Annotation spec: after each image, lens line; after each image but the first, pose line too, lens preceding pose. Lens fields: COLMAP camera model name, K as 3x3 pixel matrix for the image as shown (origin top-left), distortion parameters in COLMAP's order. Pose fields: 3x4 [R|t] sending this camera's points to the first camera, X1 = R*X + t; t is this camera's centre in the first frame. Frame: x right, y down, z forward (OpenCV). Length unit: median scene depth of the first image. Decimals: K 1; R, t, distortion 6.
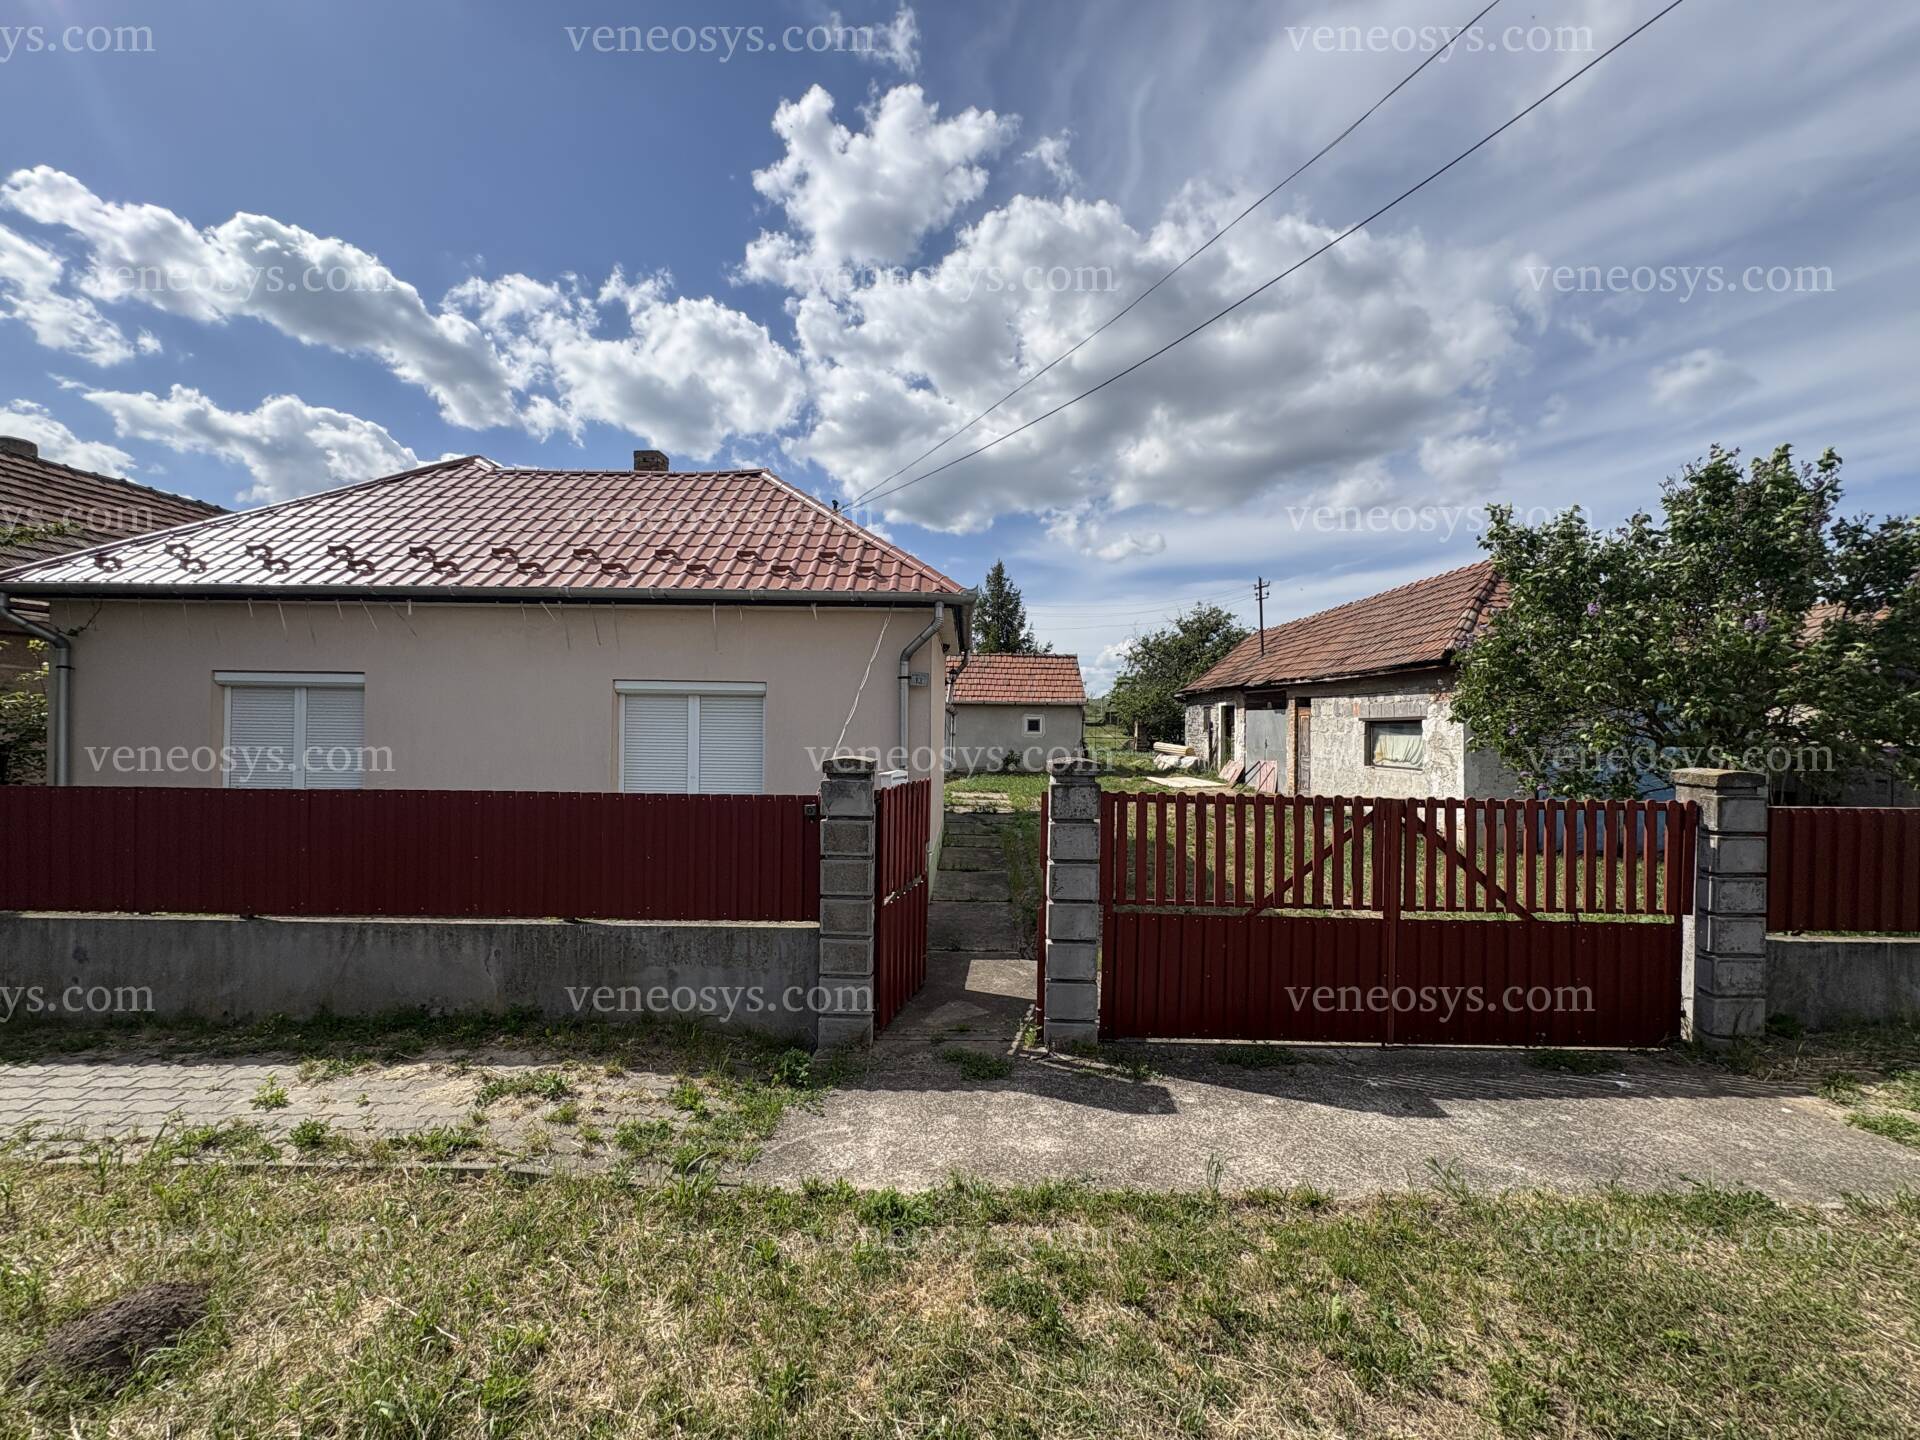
lens RADIAL K [[761.8, 0, 960.0], [0, 761.8, 720.0], [0, 0, 1]] dist [-0.000108, 0.000109]
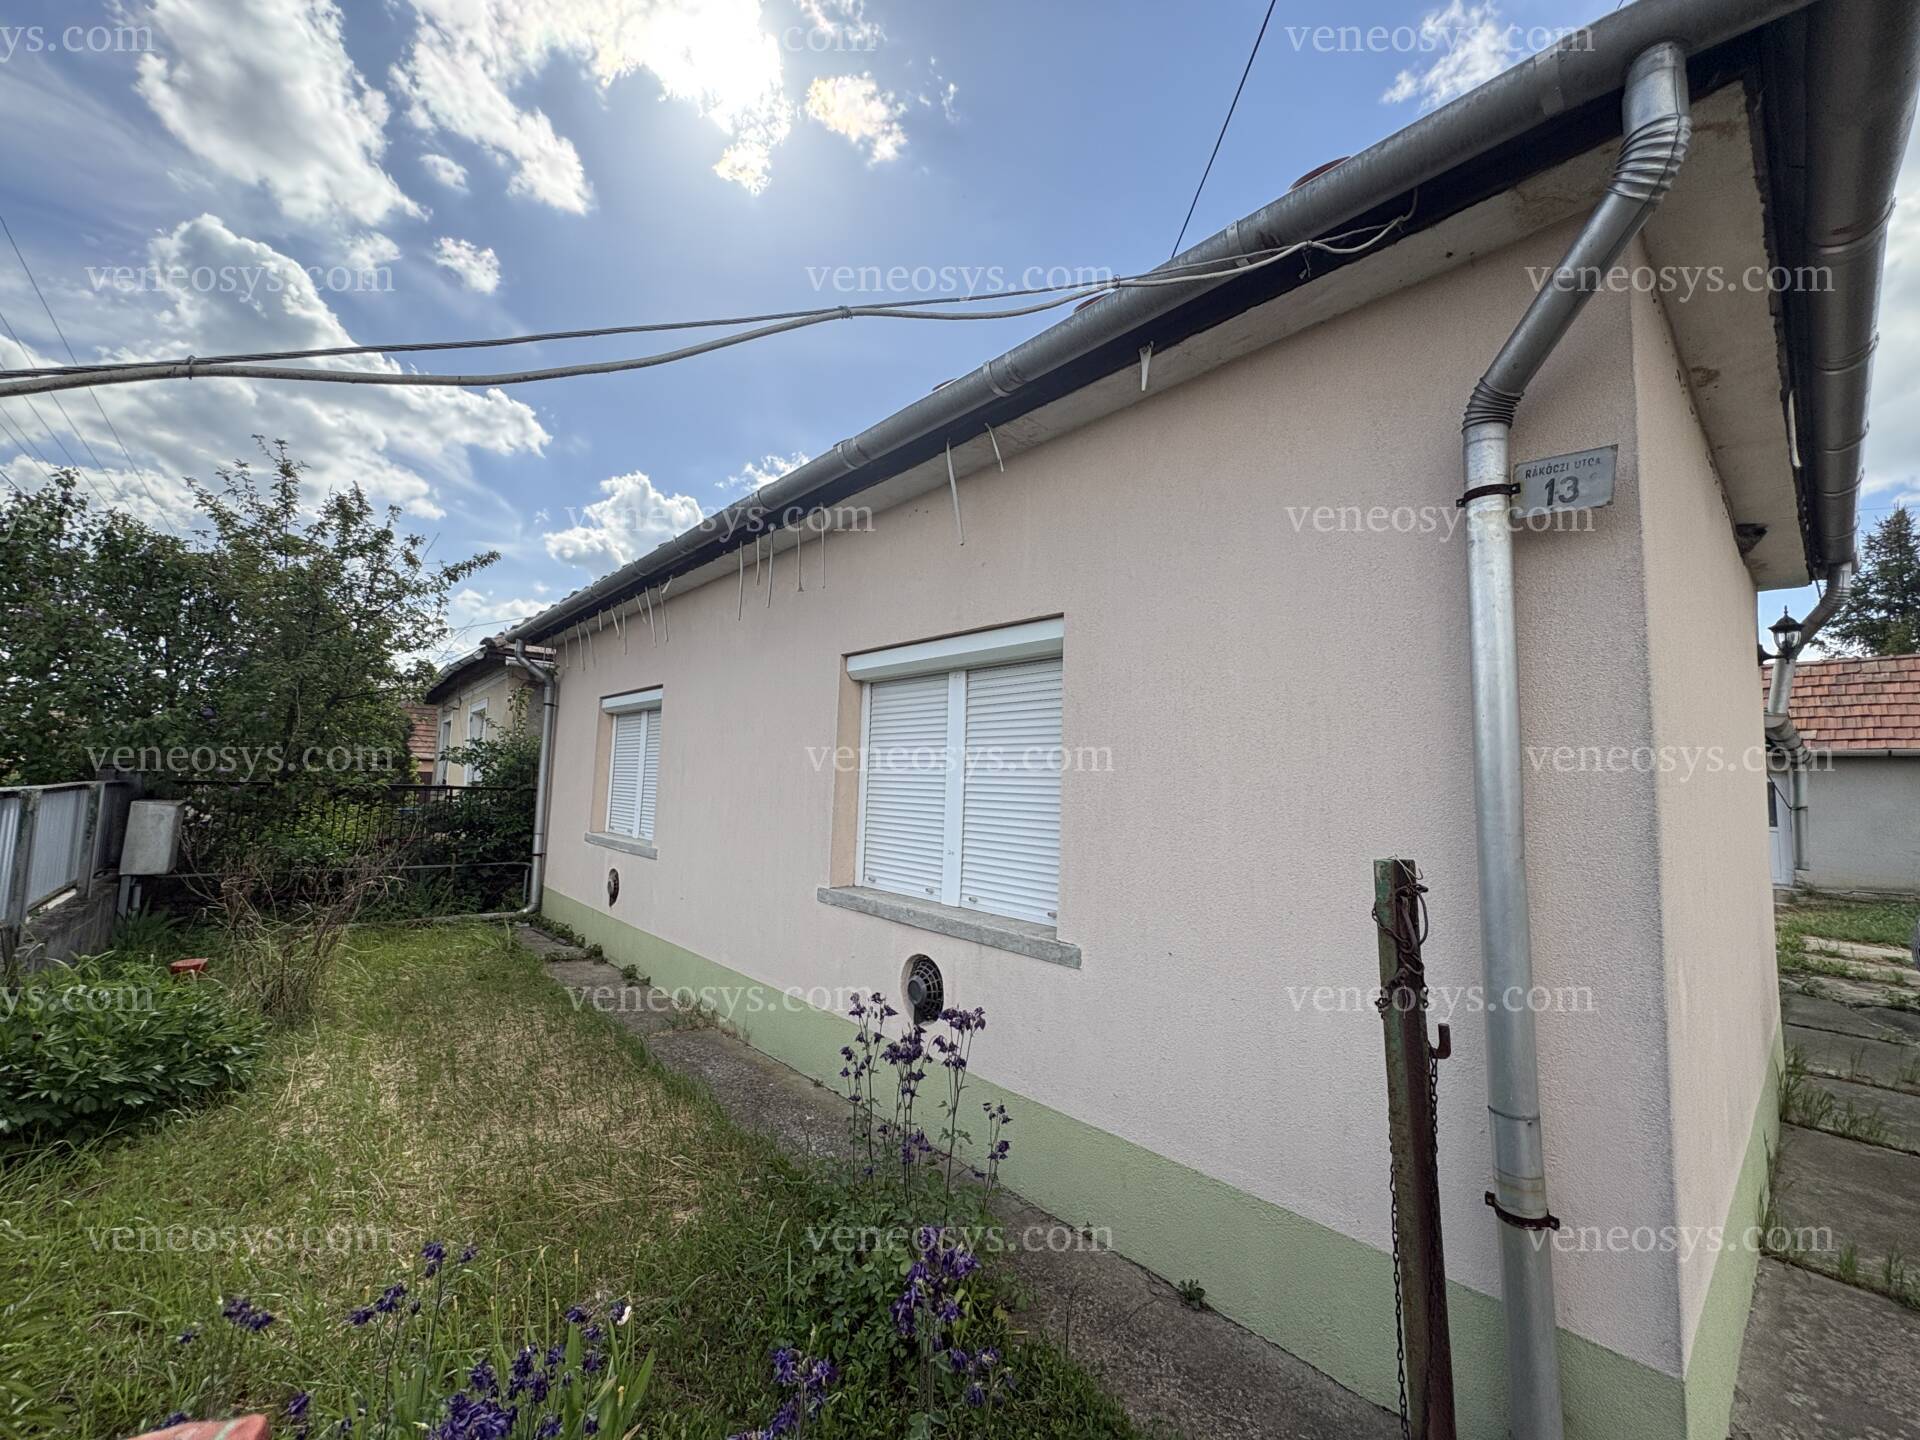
lens RADIAL K [[761.8, 0, 960.0], [0, 761.8, 720.0], [0, 0, 1]] dist [-0.000108, 0.000109]
pose [[0.668670, -0.058705, -0.741239, -0.013475], [-0.019804, 0.995119, -0.096678, 0.063027], [0.743296, 0.079325, 0.664243, 1.055953]]
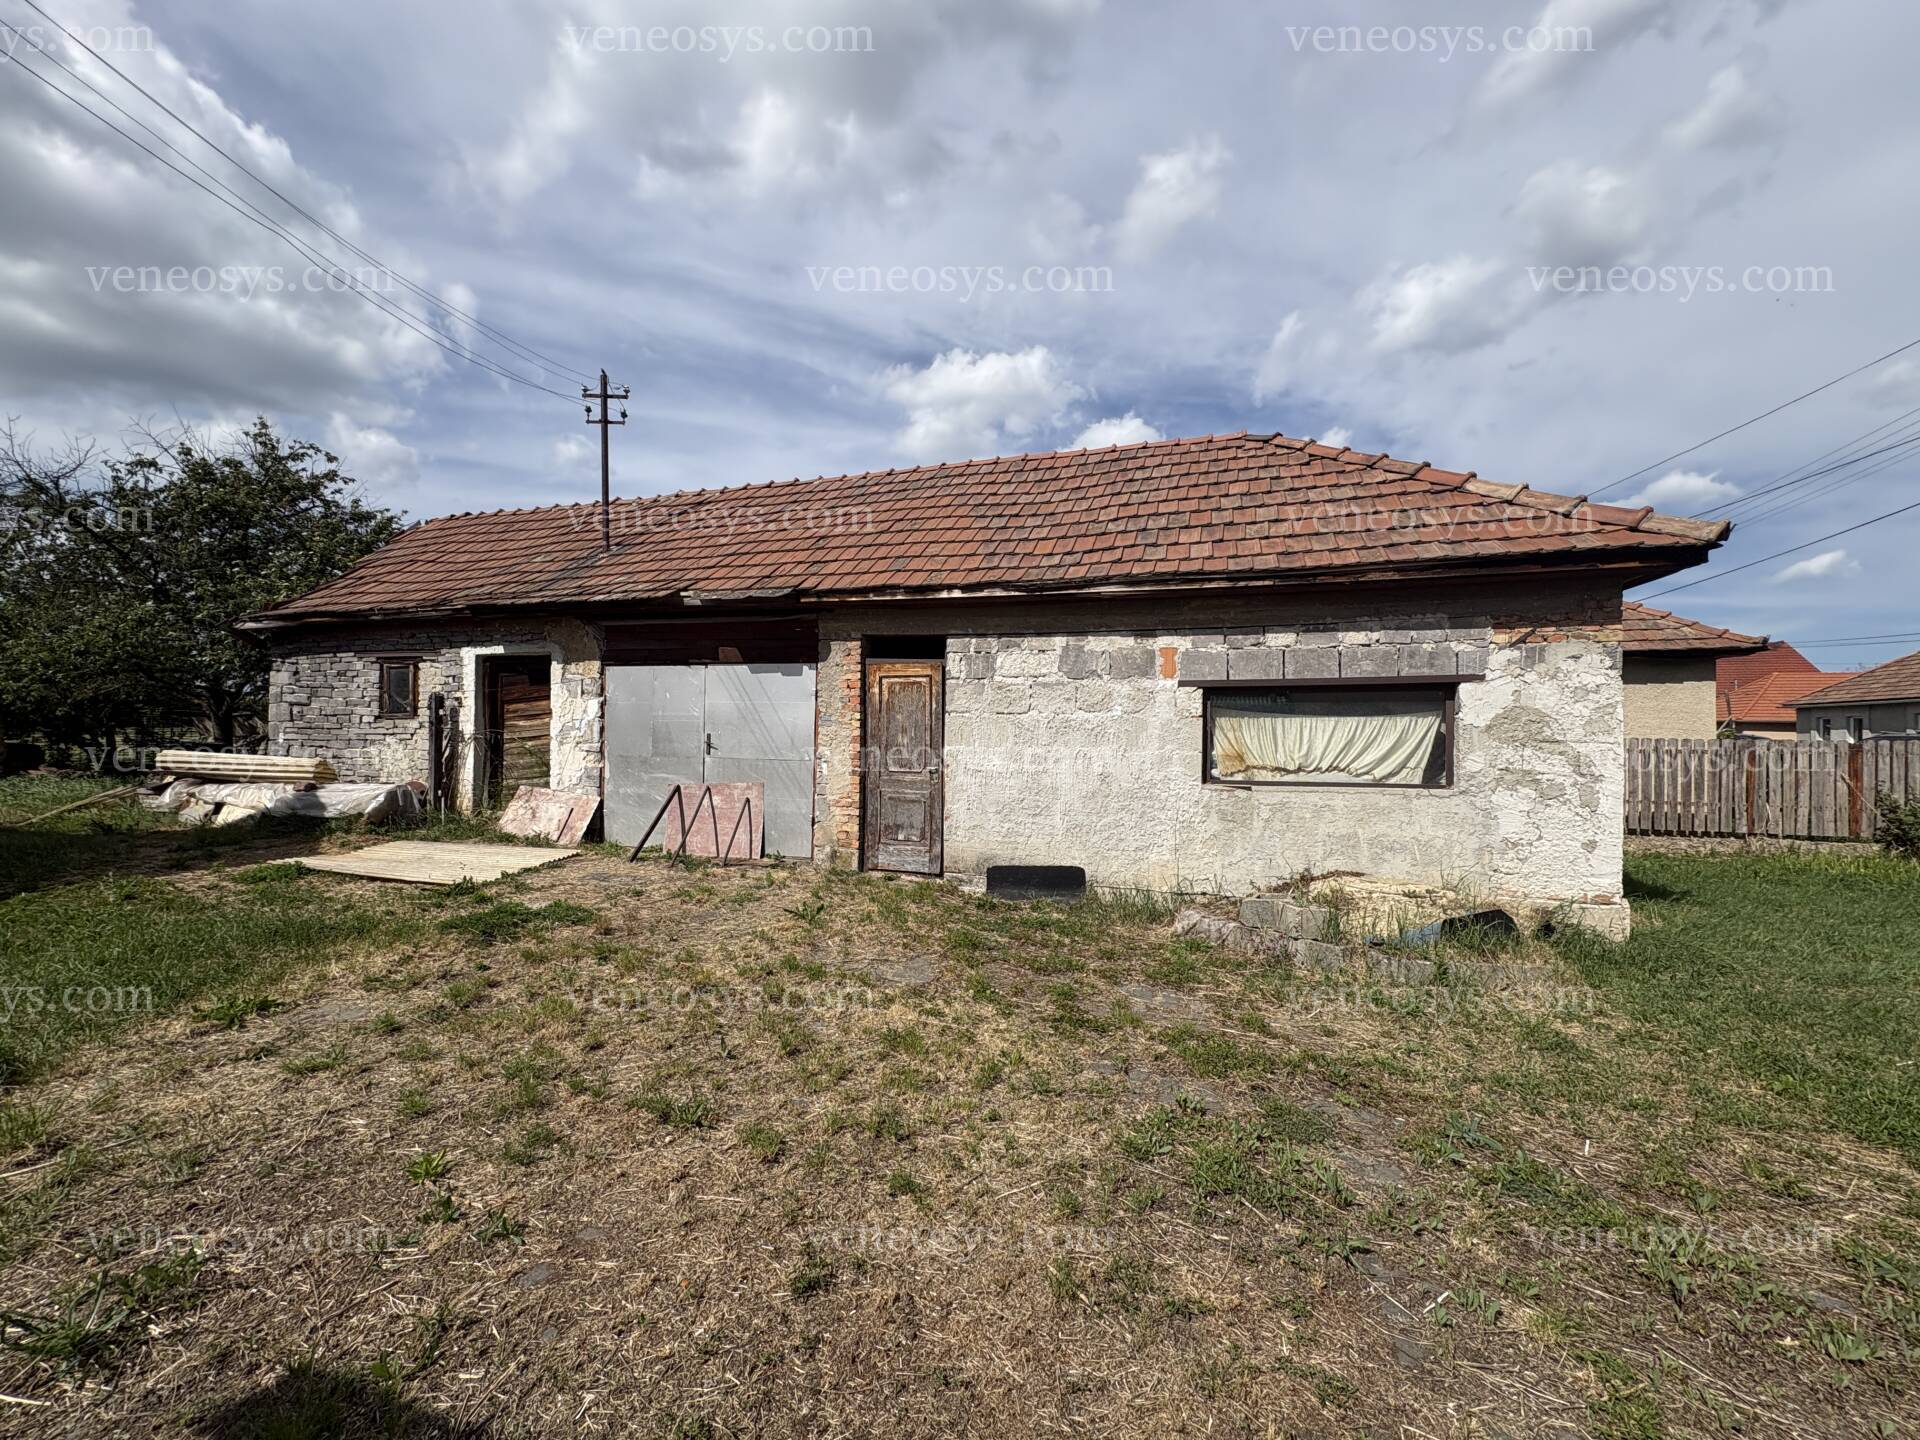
lens RADIAL K [[681.3, 0, 964.5], [0, 681.3, 731.6], [0, 0, 1]] dist [-0.013223, -0.000055]
pose [[0.262621, -0.010434, 0.964843, 0.246945], [-0.010200, 0.999856, 0.013589, 0.061045], [-0.964845, -0.013411, 0.262477, 2.657052]]
